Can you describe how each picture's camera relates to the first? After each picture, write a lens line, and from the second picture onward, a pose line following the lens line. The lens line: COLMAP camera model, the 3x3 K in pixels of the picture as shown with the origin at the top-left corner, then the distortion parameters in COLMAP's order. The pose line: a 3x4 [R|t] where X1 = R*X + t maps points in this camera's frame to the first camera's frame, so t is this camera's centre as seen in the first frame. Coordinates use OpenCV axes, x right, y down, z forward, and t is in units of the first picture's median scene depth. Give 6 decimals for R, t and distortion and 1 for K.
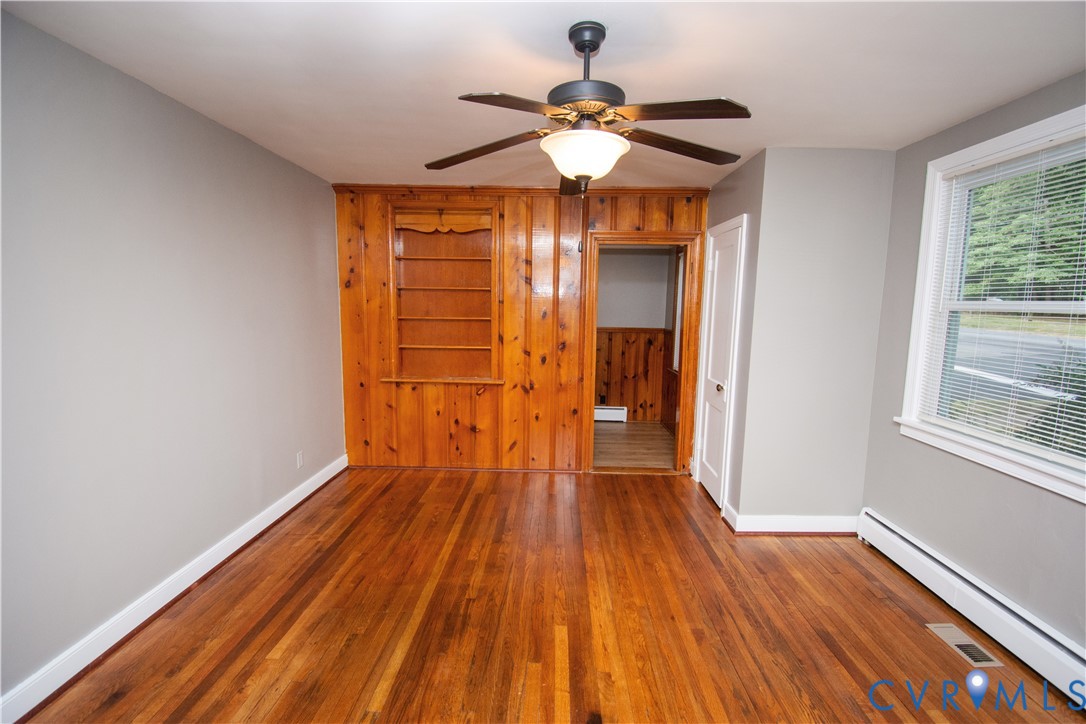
lens RADIAL K [[470.8, 0, 549.1], [0, 470.8, 364.6], [0, 0, 1]] dist [-0.003678, -0.000707]
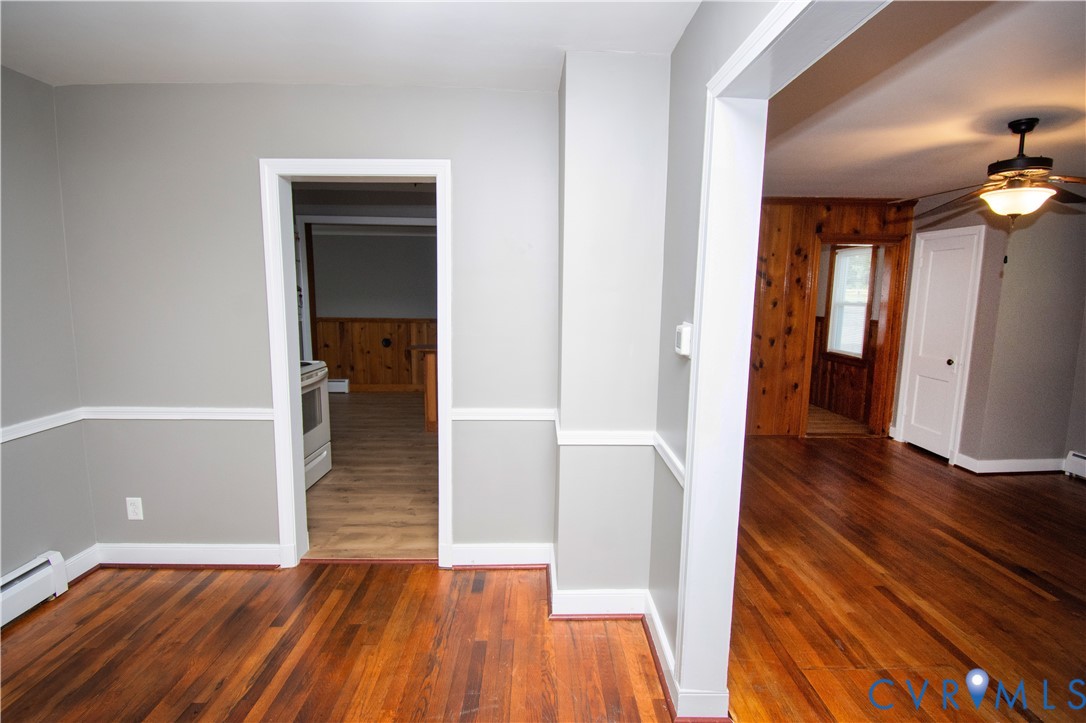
lens RADIAL K [[487.8, 0, 549.1], [0, 487.8, 362.3], [0, 0, 1]] dist [-0.001273, -0.016713]
pose [[0.999291, -0.009729, 0.036375, -1.125669], [0.009120, 0.999816, 0.016868, 0.026421], [-0.036533, -0.016524, 0.999196, -0.366731]]
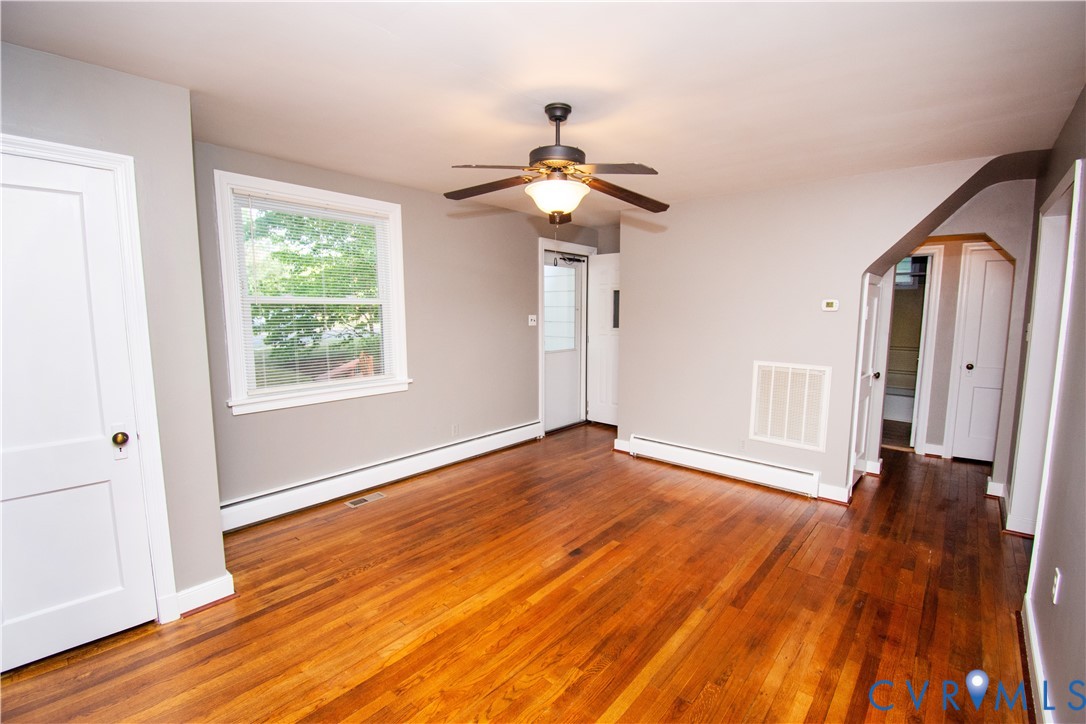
lens RADIAL K [[487.8, 0, 549.1], [0, 487.8, 362.8], [0, 0, 1]] dist [-0.001273, -0.016713]
pose [[-0.766973, -0.093097, 0.634890, -0.646112], [0.068206, 0.971986, 0.224923, -0.217394], [-0.638044, 0.215813, -0.739138, 1.628932]]
